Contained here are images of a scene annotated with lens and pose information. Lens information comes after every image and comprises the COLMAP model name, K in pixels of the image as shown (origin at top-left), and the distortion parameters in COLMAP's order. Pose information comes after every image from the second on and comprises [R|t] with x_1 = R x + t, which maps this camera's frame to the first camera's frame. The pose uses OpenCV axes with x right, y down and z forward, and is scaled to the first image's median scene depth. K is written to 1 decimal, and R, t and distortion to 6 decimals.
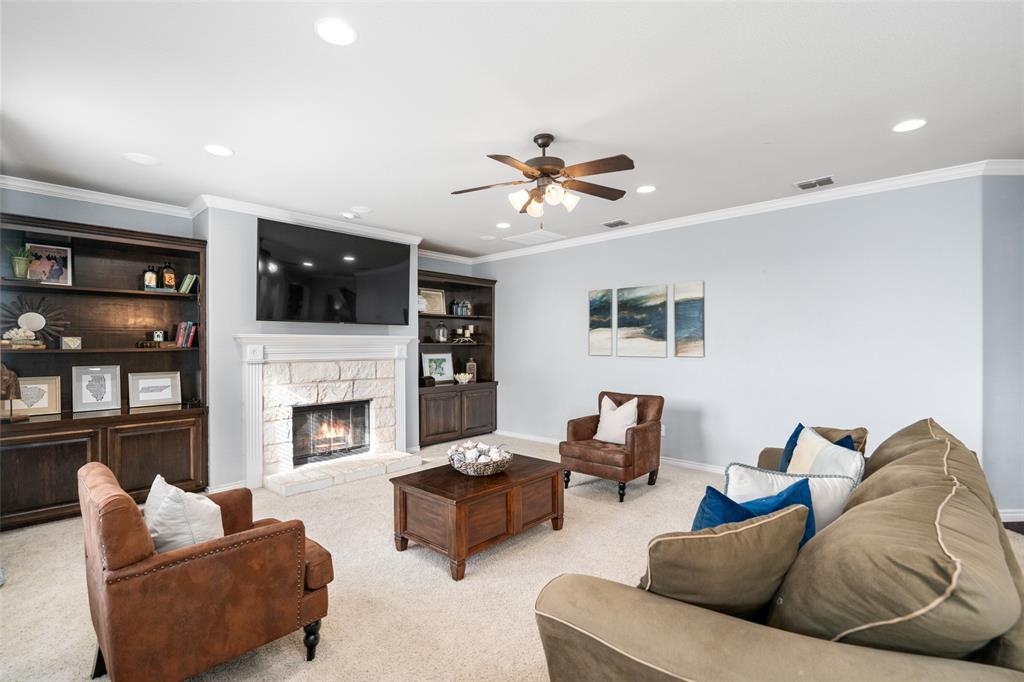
lens RADIAL K [[472.5, 0, 518.0], [0, 472.5, 345.8], [0, 0, 1]] dist [-0.008066, 0.001384]
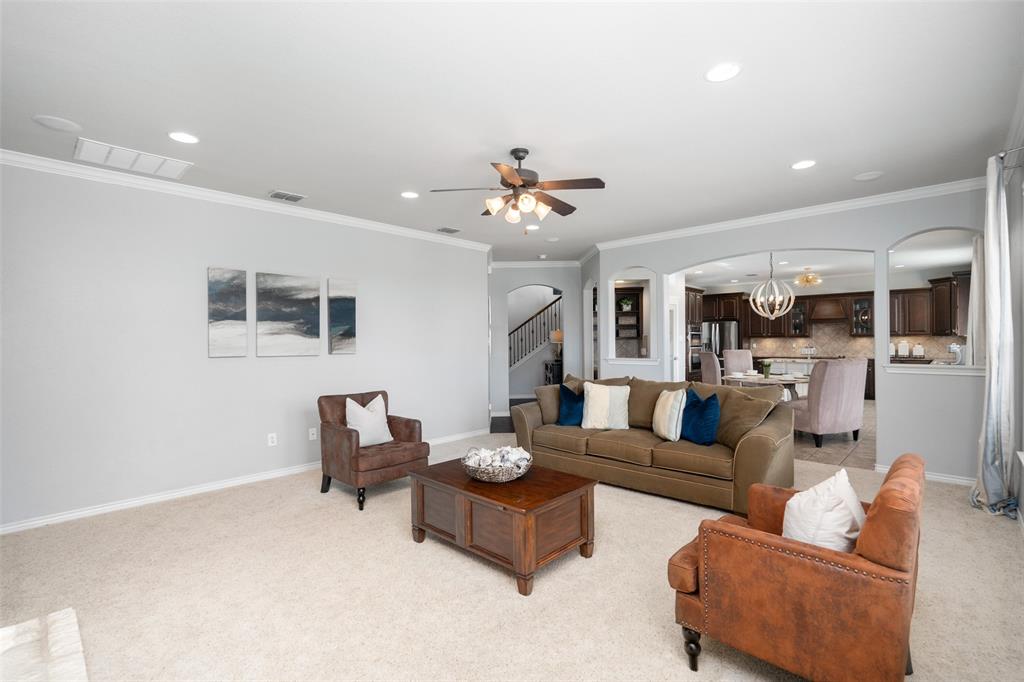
lens RADIAL K [[472.5, 0, 509.9], [0, 472.5, 347.4], [0, 0, 1]] dist [-0.008066, 0.001384]
pose [[0.017252, -0.015073, 0.999738, -0.624514], [0.007226, 0.999862, 0.014950, -0.002726], [-0.999825, 0.006966, 0.017358, 0.597214]]
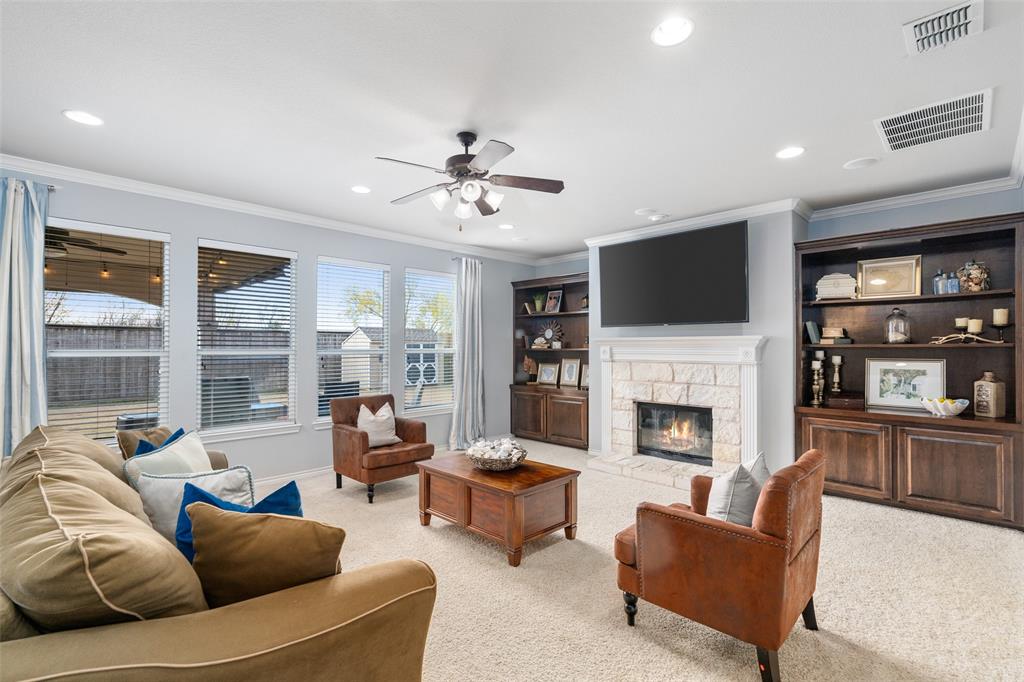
lens RADIAL K [[472.5, 0, 518.6], [0, 472.5, 347.2], [0, 0, 1]] dist [-0.008066, 0.001384]
pose [[-0.055047, 0.005835, -0.998467, 0.609786], [-0.001404, 0.999981, 0.005921, -0.005960], [0.998483, 0.001728, -0.055037, 0.703674]]
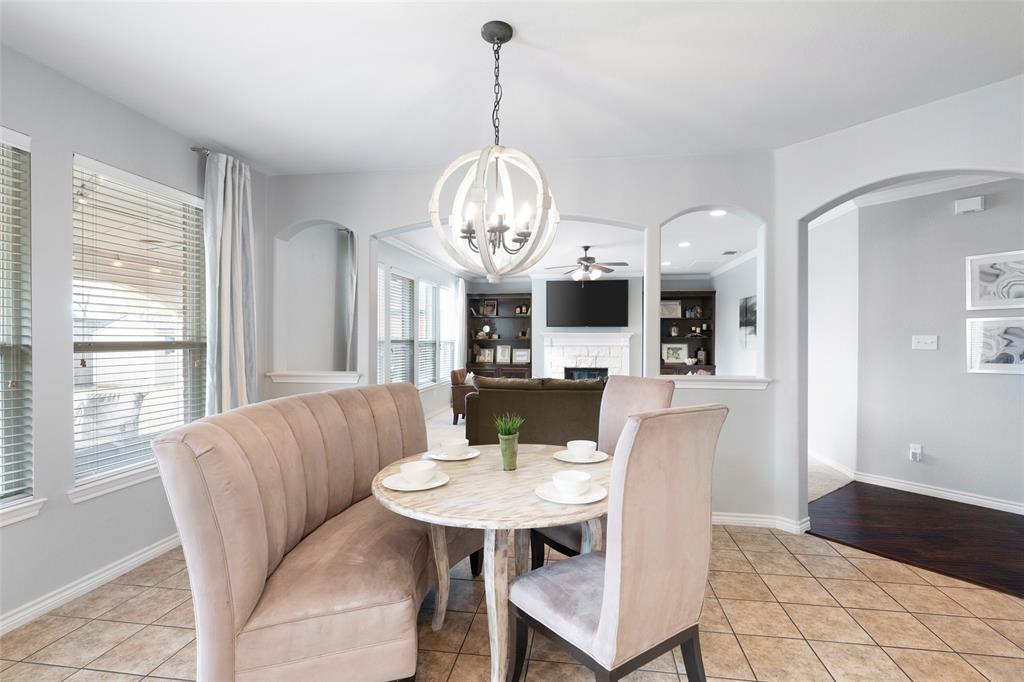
lens RADIAL K [[472.5, 0, 511.6], [0, 472.5, 341.5], [0, 0, 1]] dist [-0.008066, 0.001384]
pose [[0.550552, 0.013669, -0.834689, 1.031321], [-0.006227, 0.999905, 0.012267, -0.008687], [0.834777, -0.001556, 0.550585, -0.320764]]
